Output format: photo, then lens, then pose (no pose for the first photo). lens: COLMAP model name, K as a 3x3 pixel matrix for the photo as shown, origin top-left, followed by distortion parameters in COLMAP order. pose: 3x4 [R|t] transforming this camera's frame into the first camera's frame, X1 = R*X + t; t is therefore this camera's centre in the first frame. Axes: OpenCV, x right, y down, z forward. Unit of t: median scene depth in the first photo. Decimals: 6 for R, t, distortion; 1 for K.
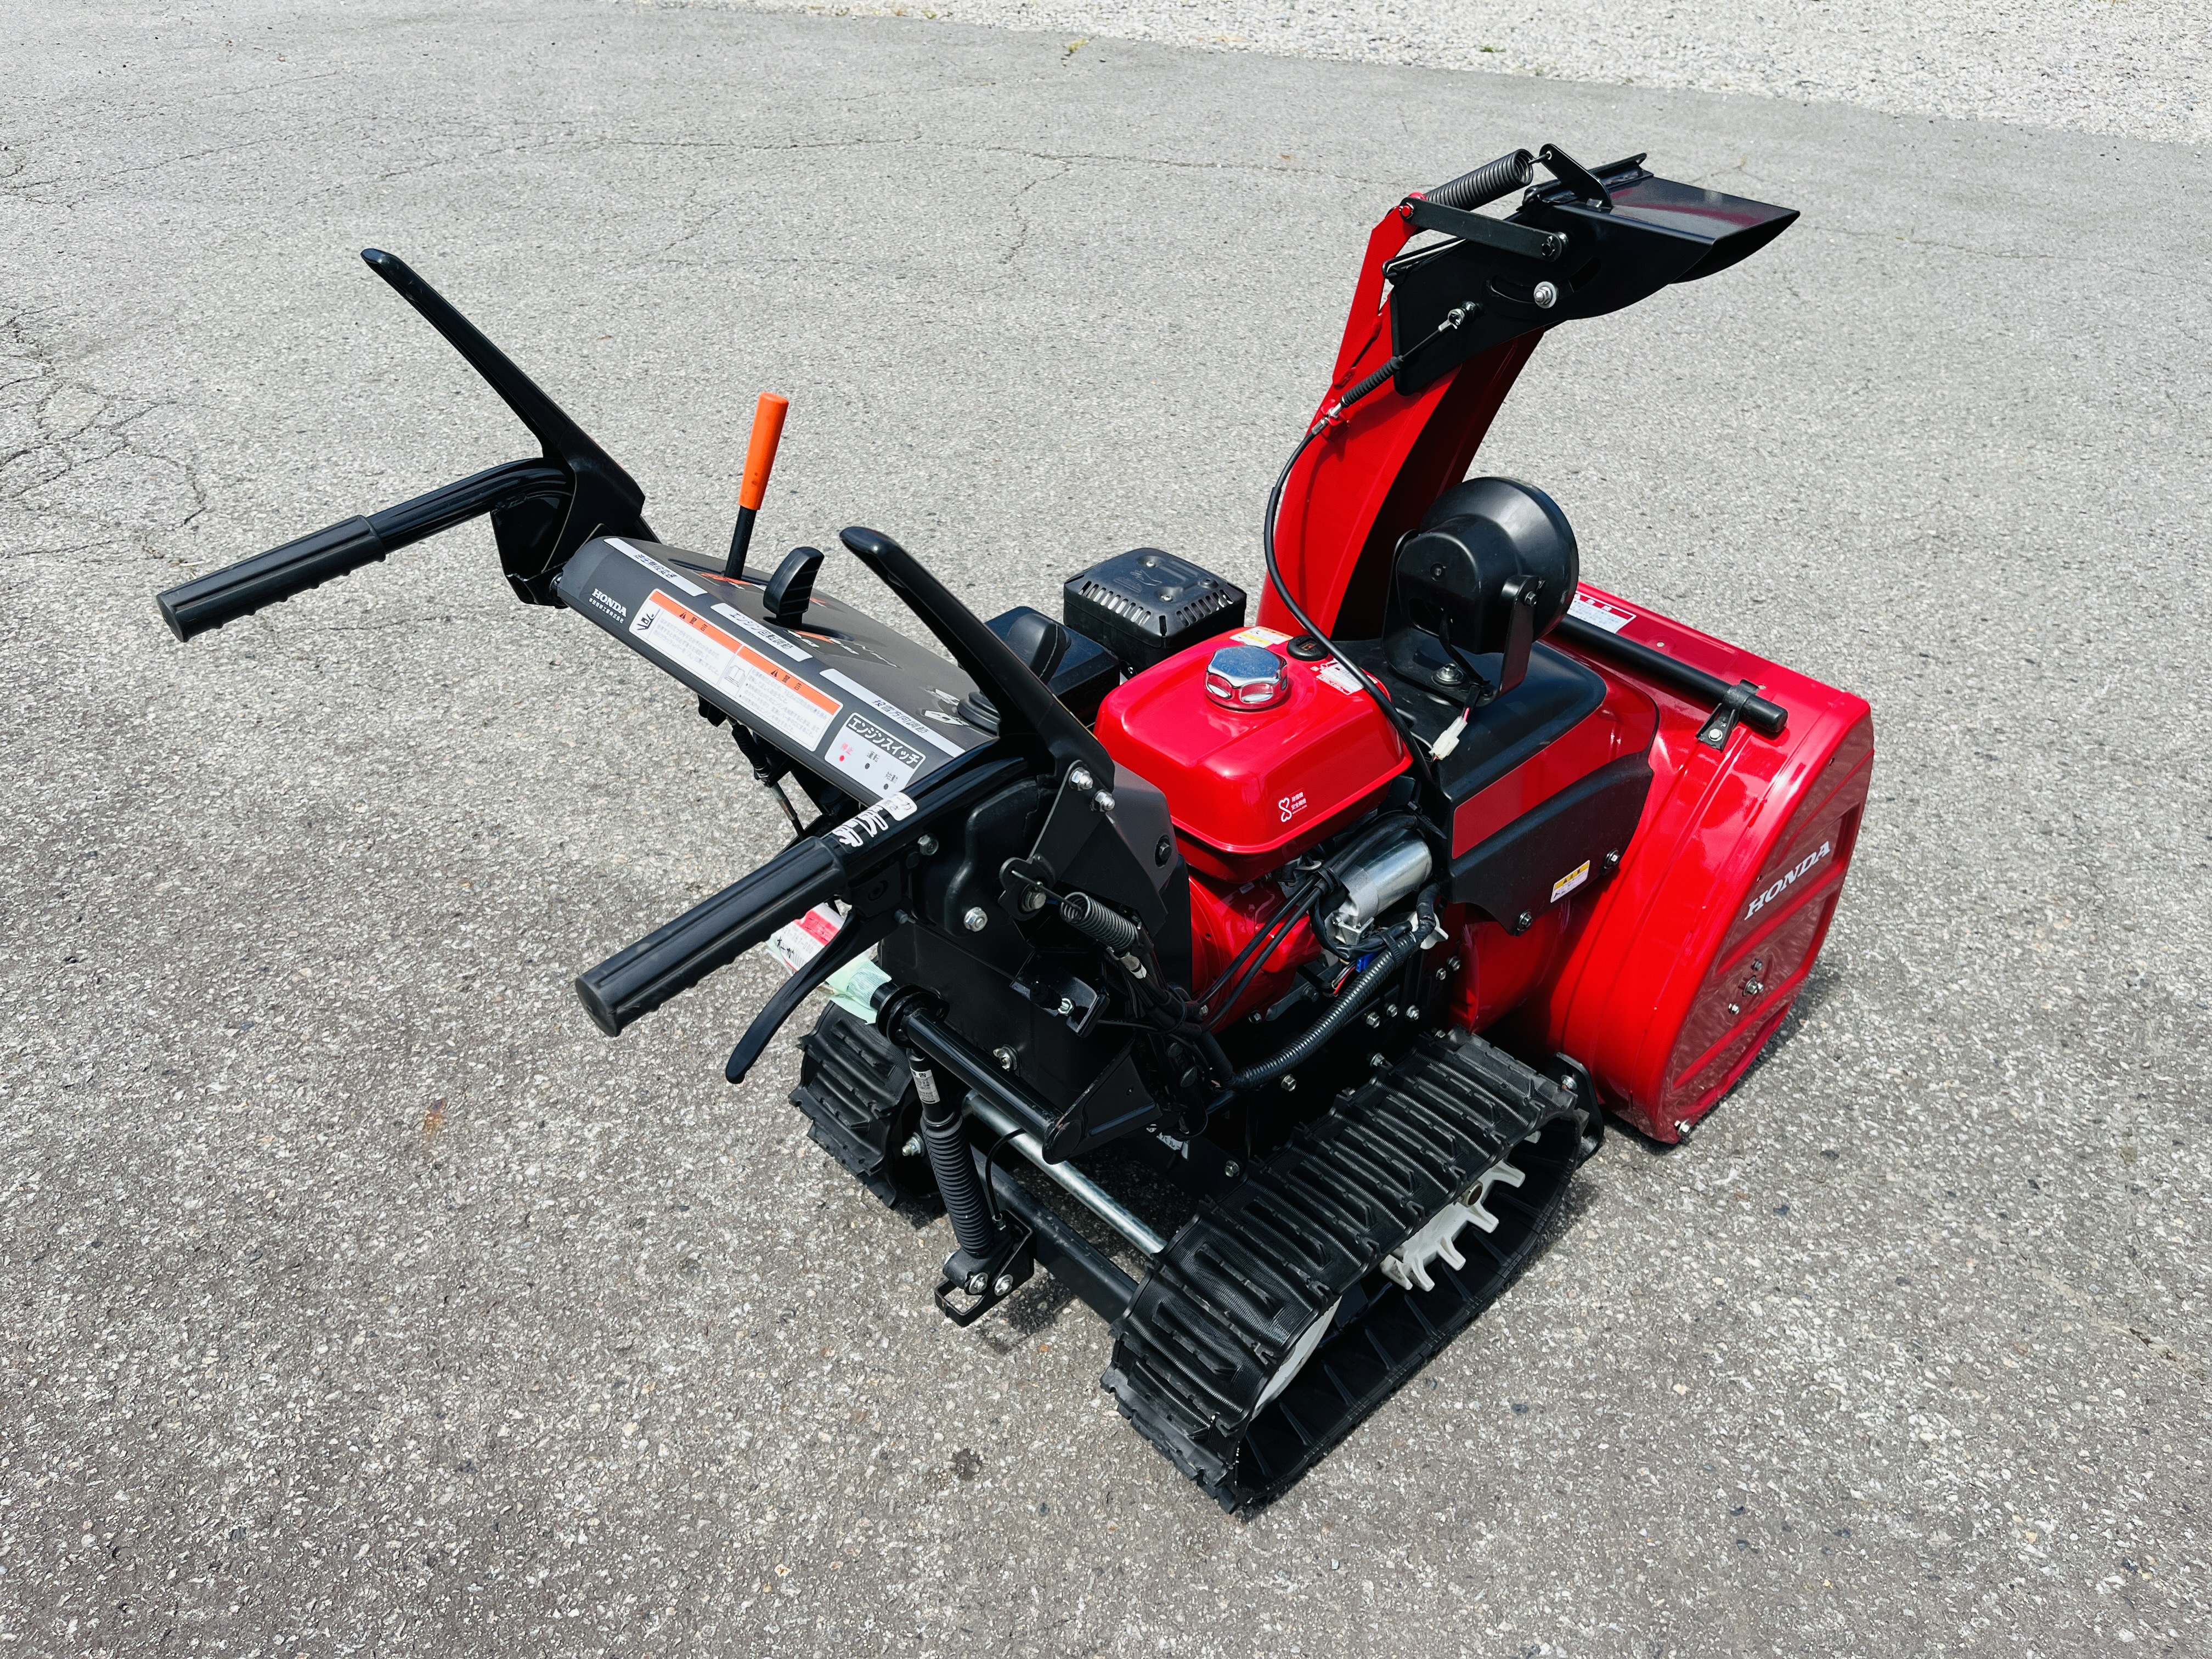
lens RADIAL K [[1679.9, 0, 1100.6], [0, 1679.9, 833.1], [0, 0, 1]] dist [0.074118, -0.115175]
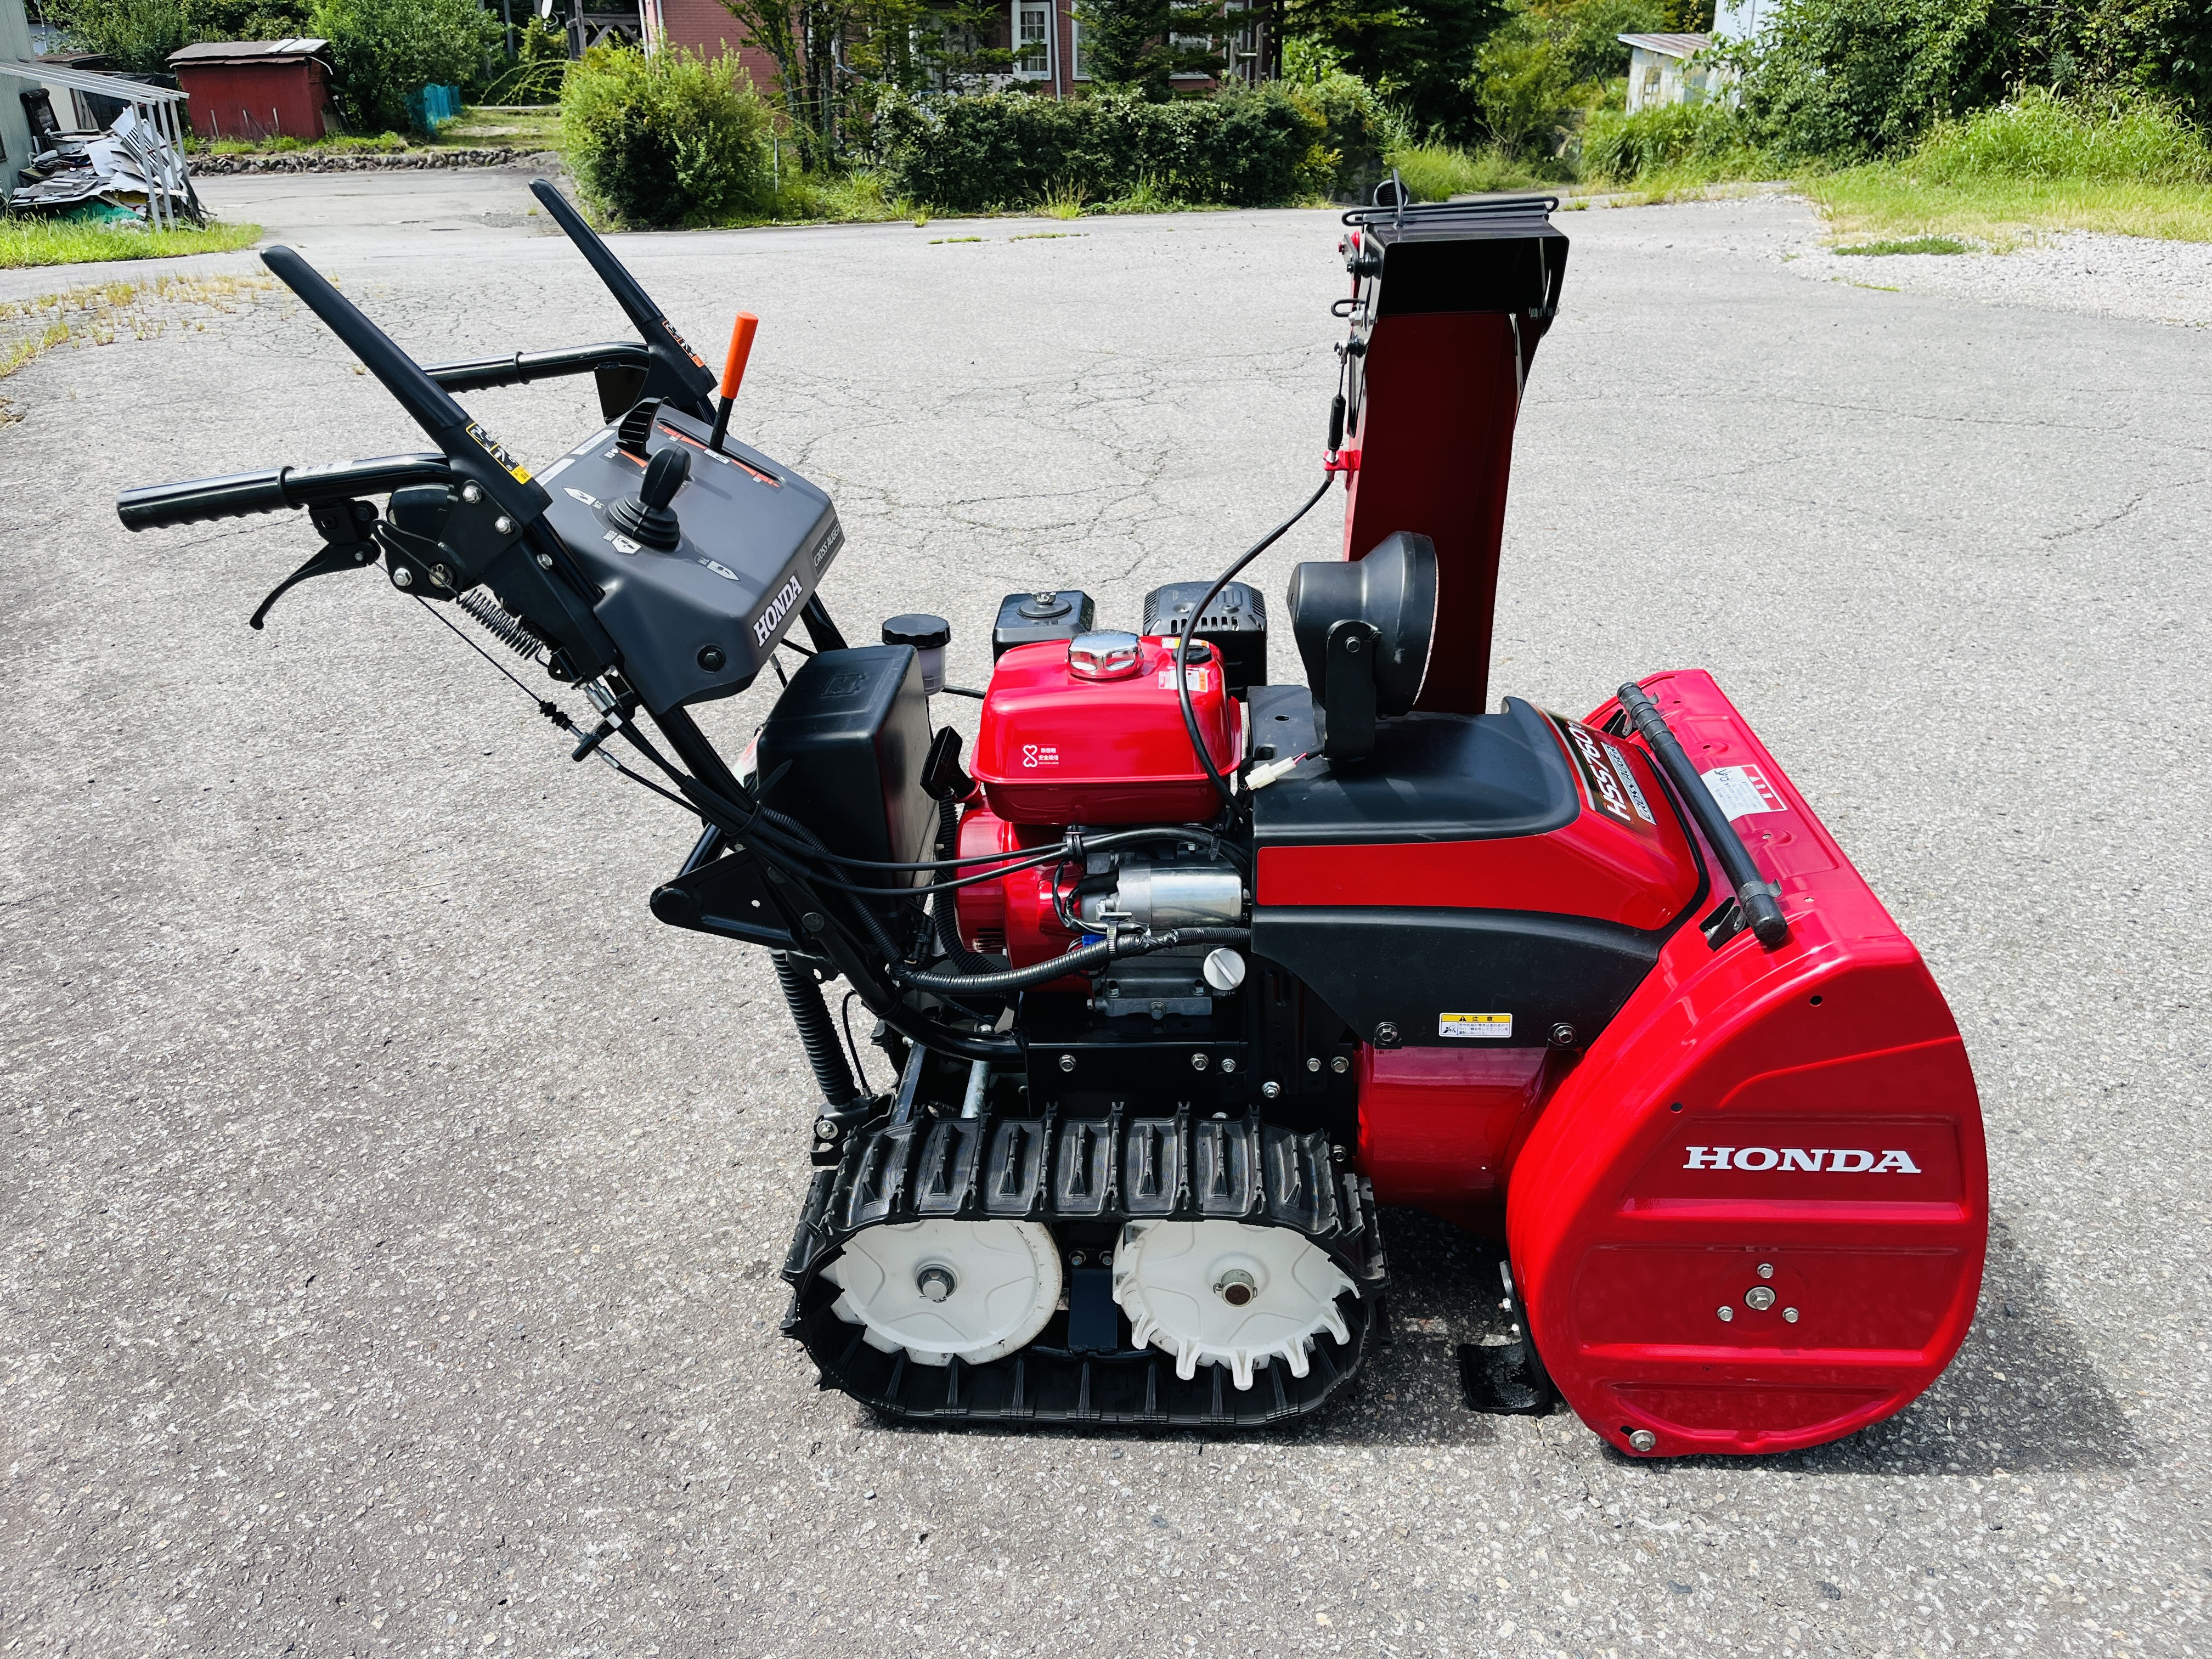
lens RADIAL K [[1679.9, 0, 1083.8], [0, 1679.9, 834.7], [0, 0, 1]] dist [0.074118, -0.115175]
pose [[0.671213, 0.272114, -0.689512, 0.751844], [-0.383969, 0.923298, -0.009402, 0.024579], [0.634067, 0.271062, 0.724213, 0.220625]]
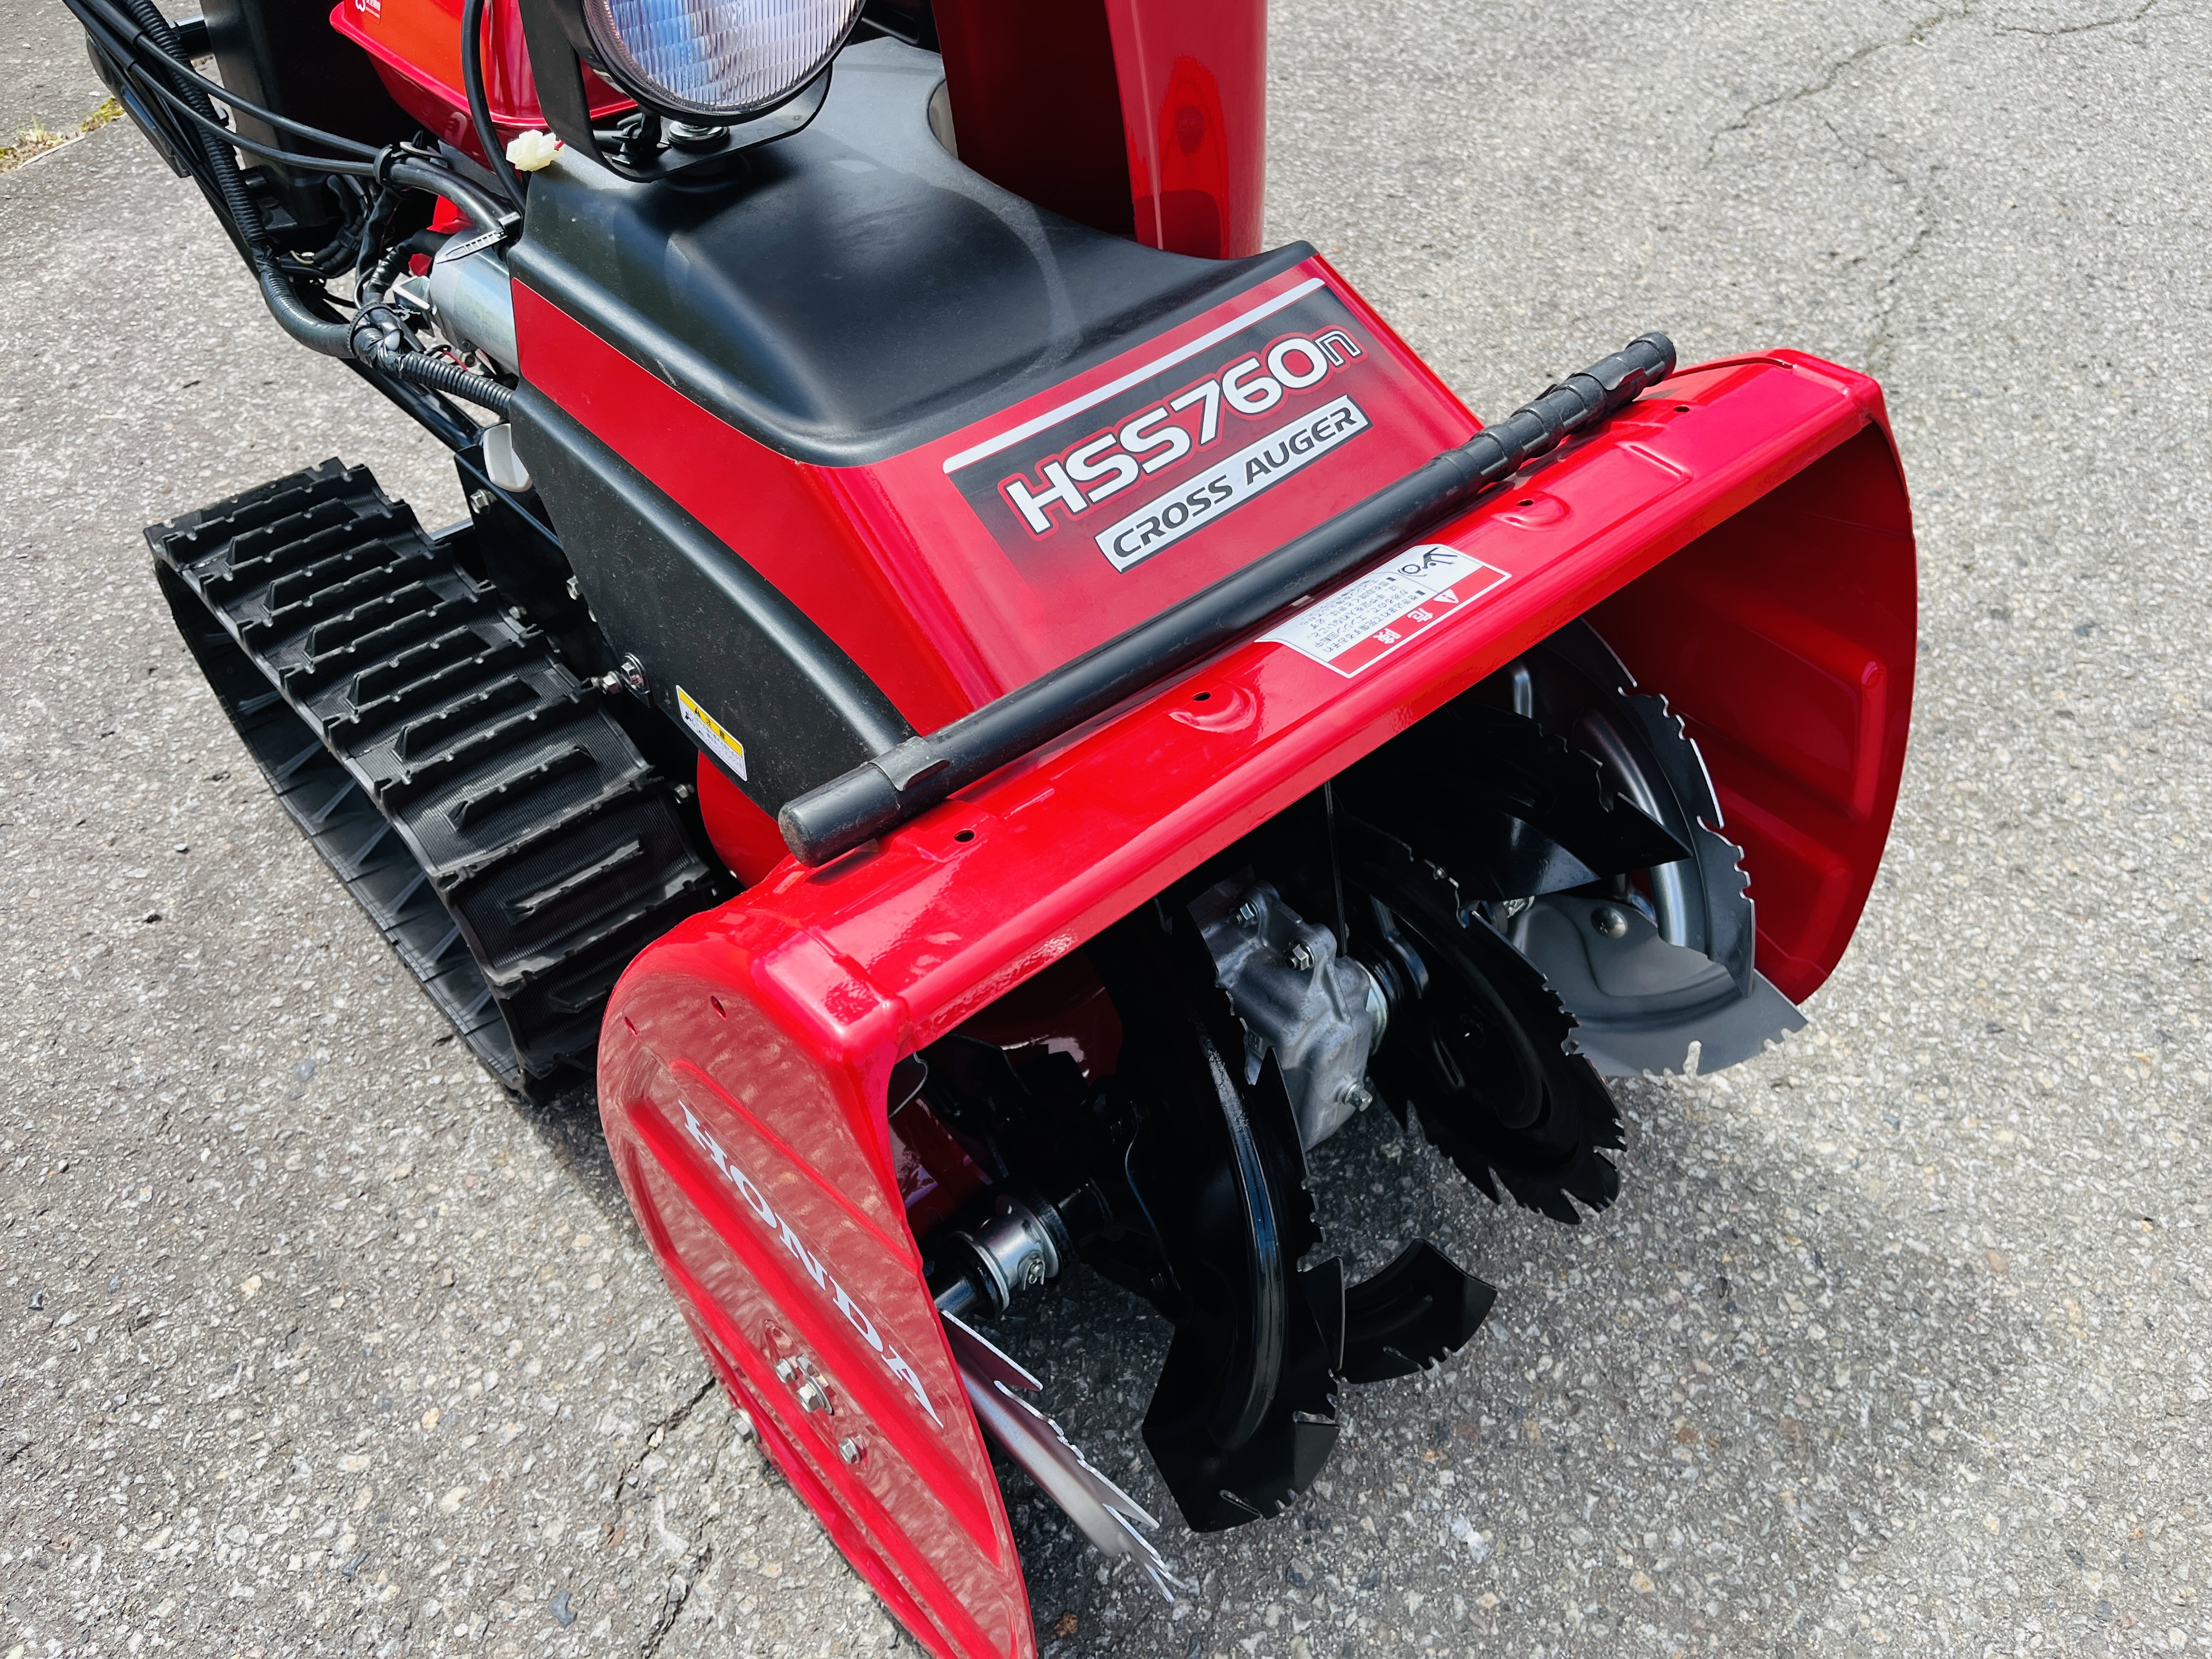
lens RADIAL K [[1679.9, 0, 1087.4], [0, 1679.9, 838.5], [0, 0, 1]] dist [0.074118, -0.115175]
pose [[-0.040766, 0.691759, -0.720977, 0.686723], [-0.593630, 0.563648, 0.574372, -0.322413], [0.803705, 0.451409, 0.387671, 0.952364]]
